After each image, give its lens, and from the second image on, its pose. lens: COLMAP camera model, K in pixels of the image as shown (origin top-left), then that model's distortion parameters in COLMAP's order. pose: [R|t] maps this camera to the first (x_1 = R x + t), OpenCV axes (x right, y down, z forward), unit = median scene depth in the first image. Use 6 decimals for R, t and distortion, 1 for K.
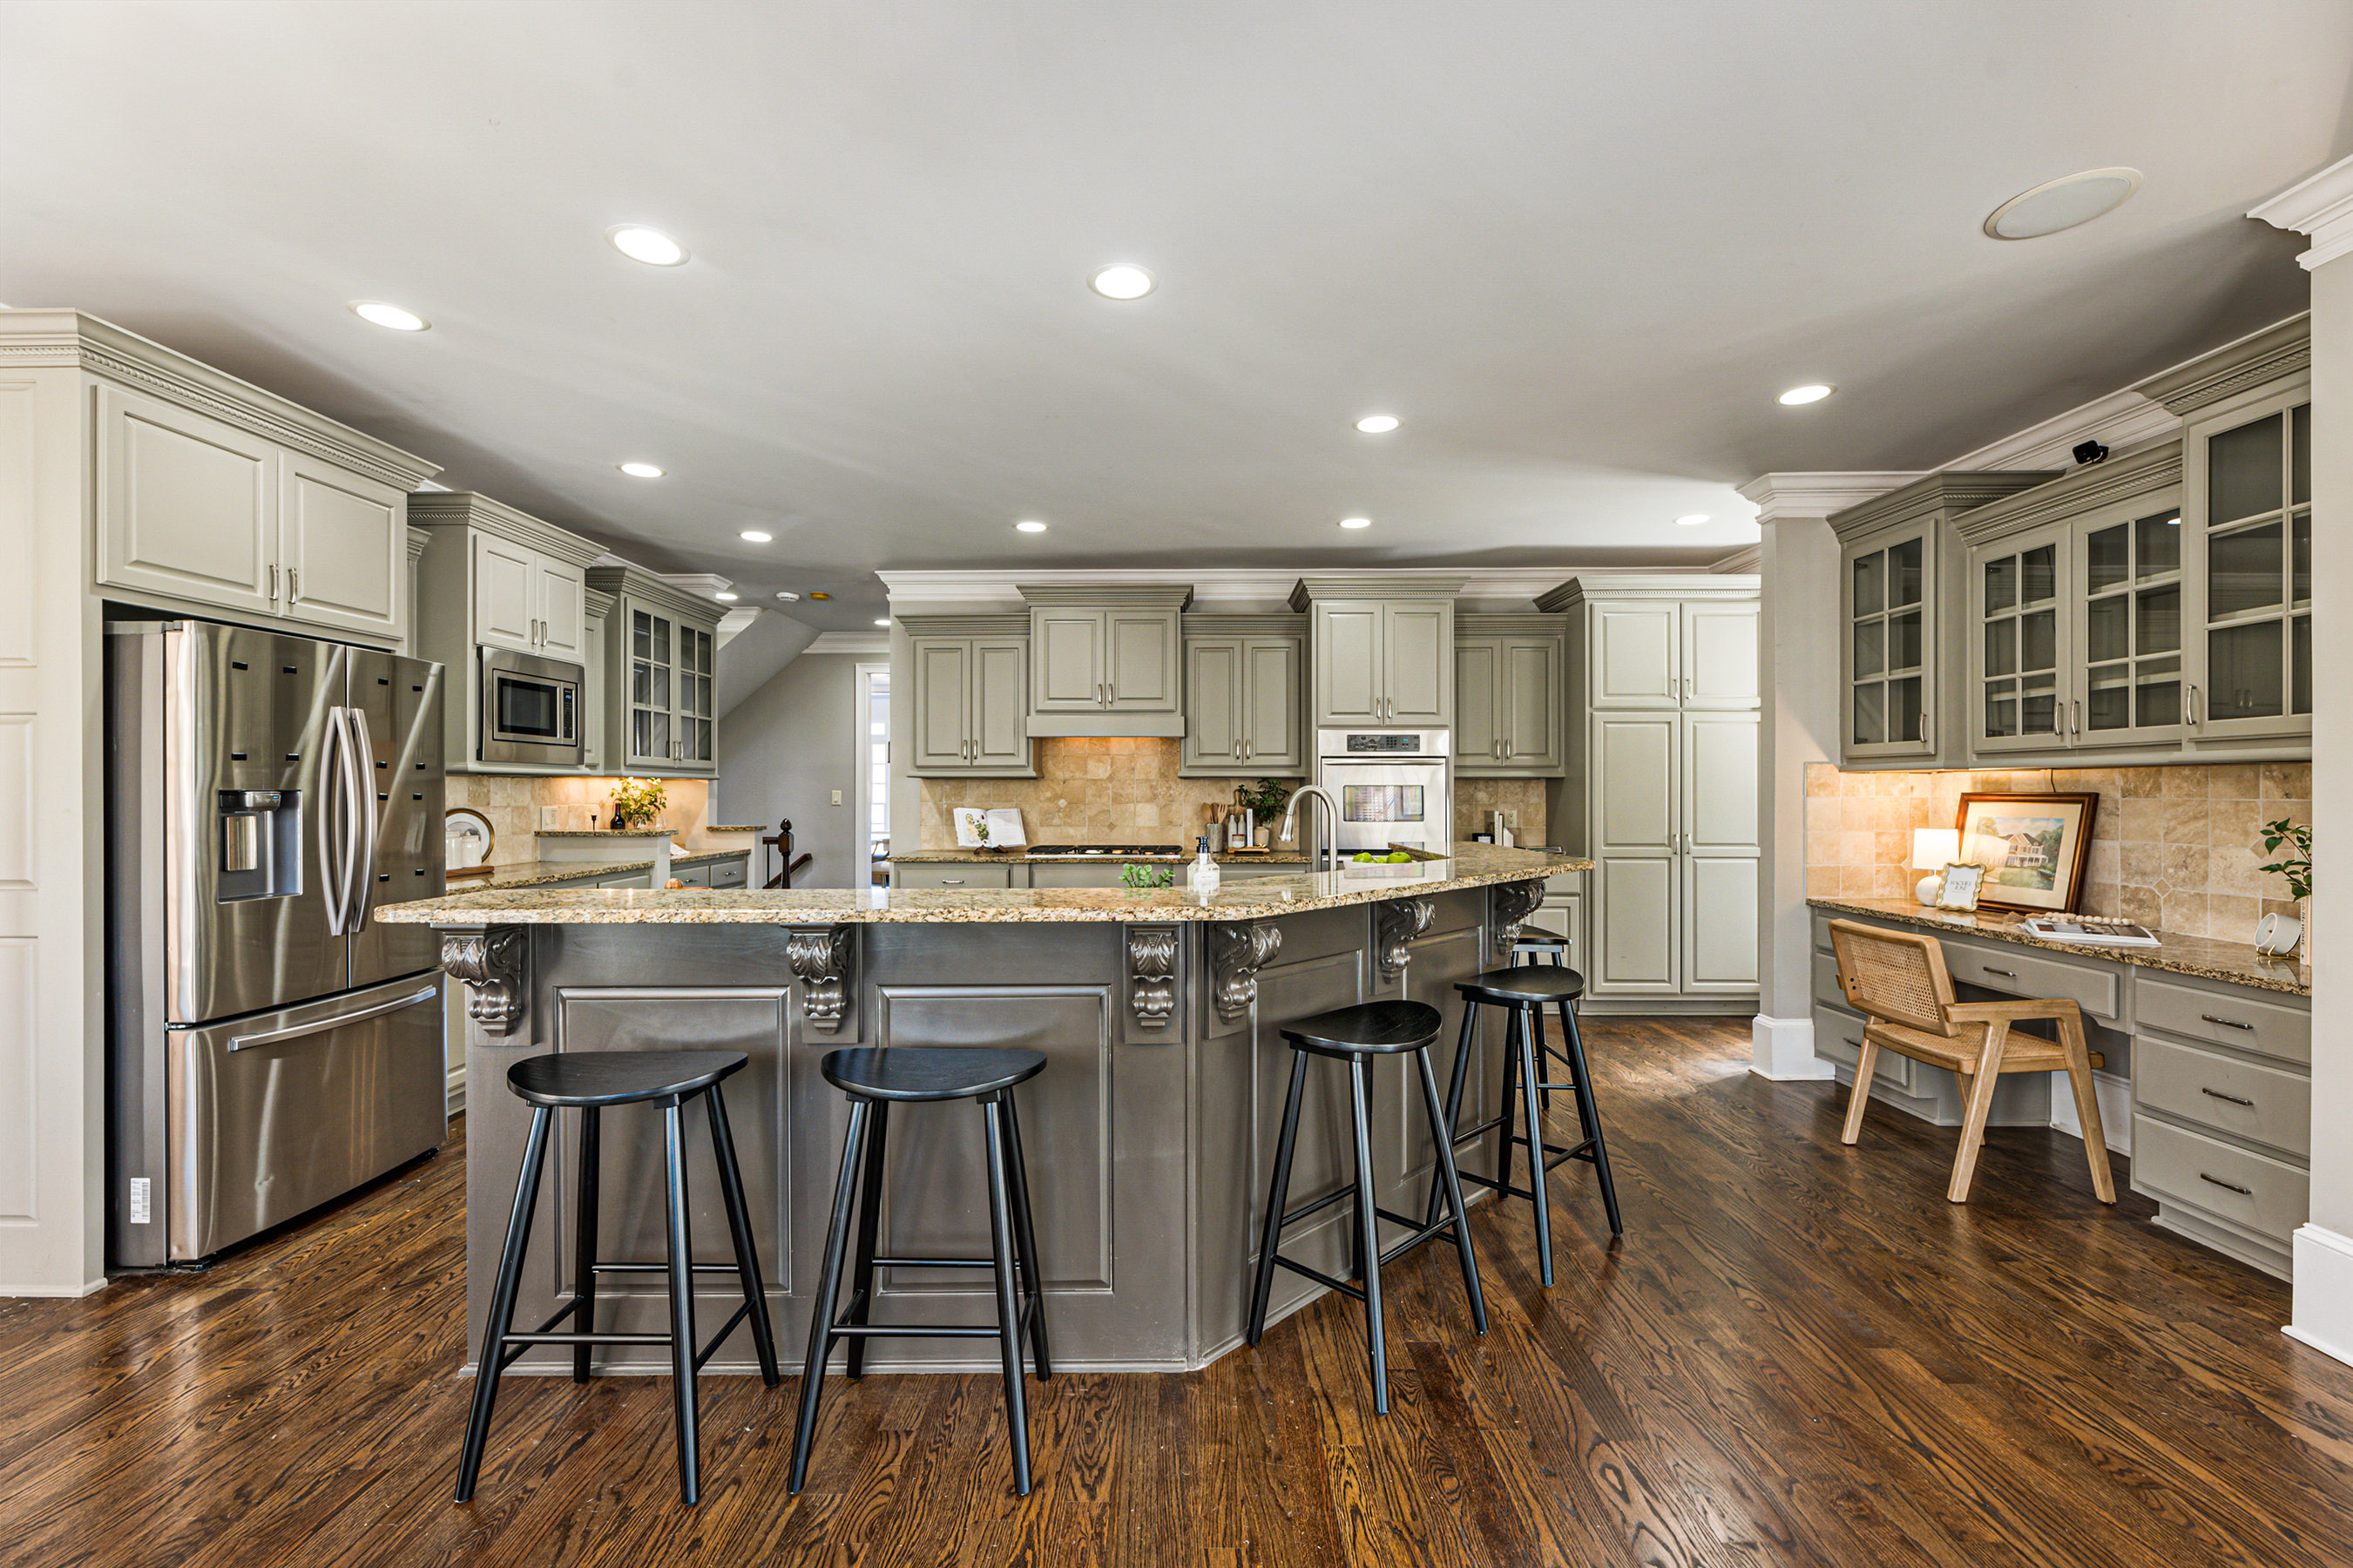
lens RADIAL K [[977.7, 0, 1163.8], [0, 977.7, 789.2], [0, 0, 1]] dist [-0.001274, -0.000343]
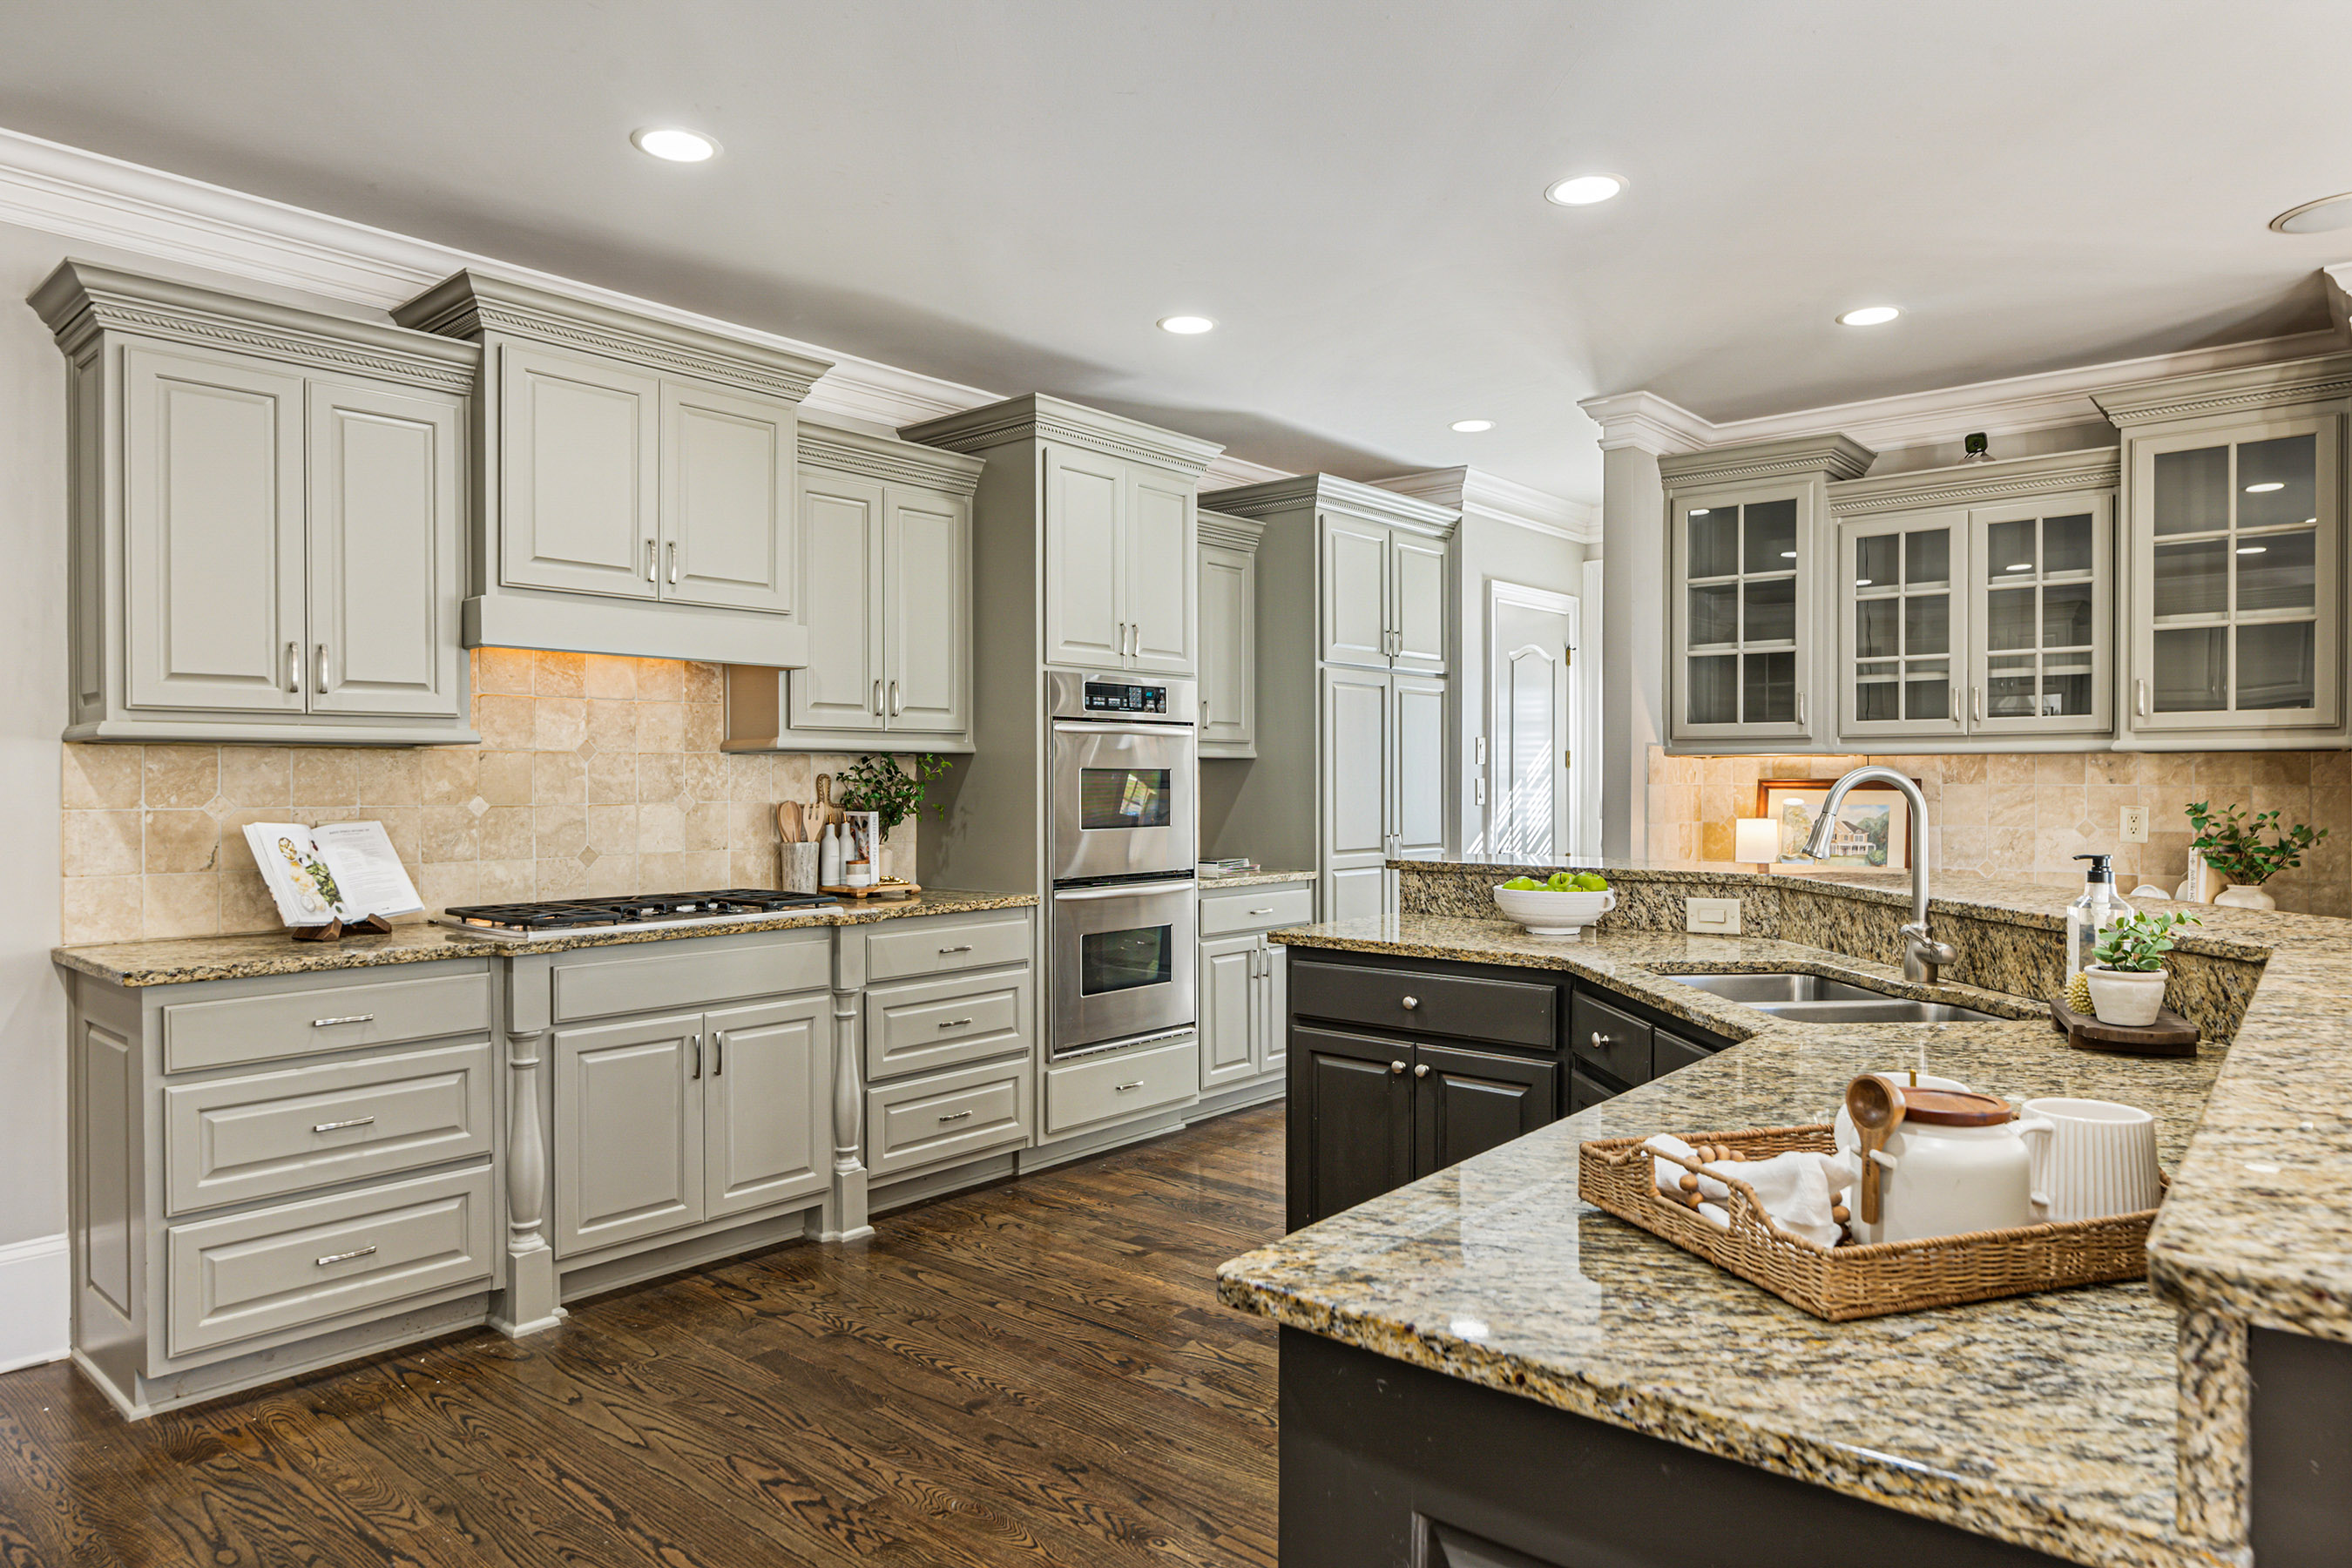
lens RADIAL K [[1437.6, 0, 1176.0], [0, 1437.6, 784.0], [0, 0, 1]] dist [-0.004486, -0.001371]
pose [[0.639746, -0.002799, 0.768582, -0.630264], [-0.000839, 0.999990, 0.004340, 0.002657], [-0.768586, -0.003422, 0.639737, 0.588715]]
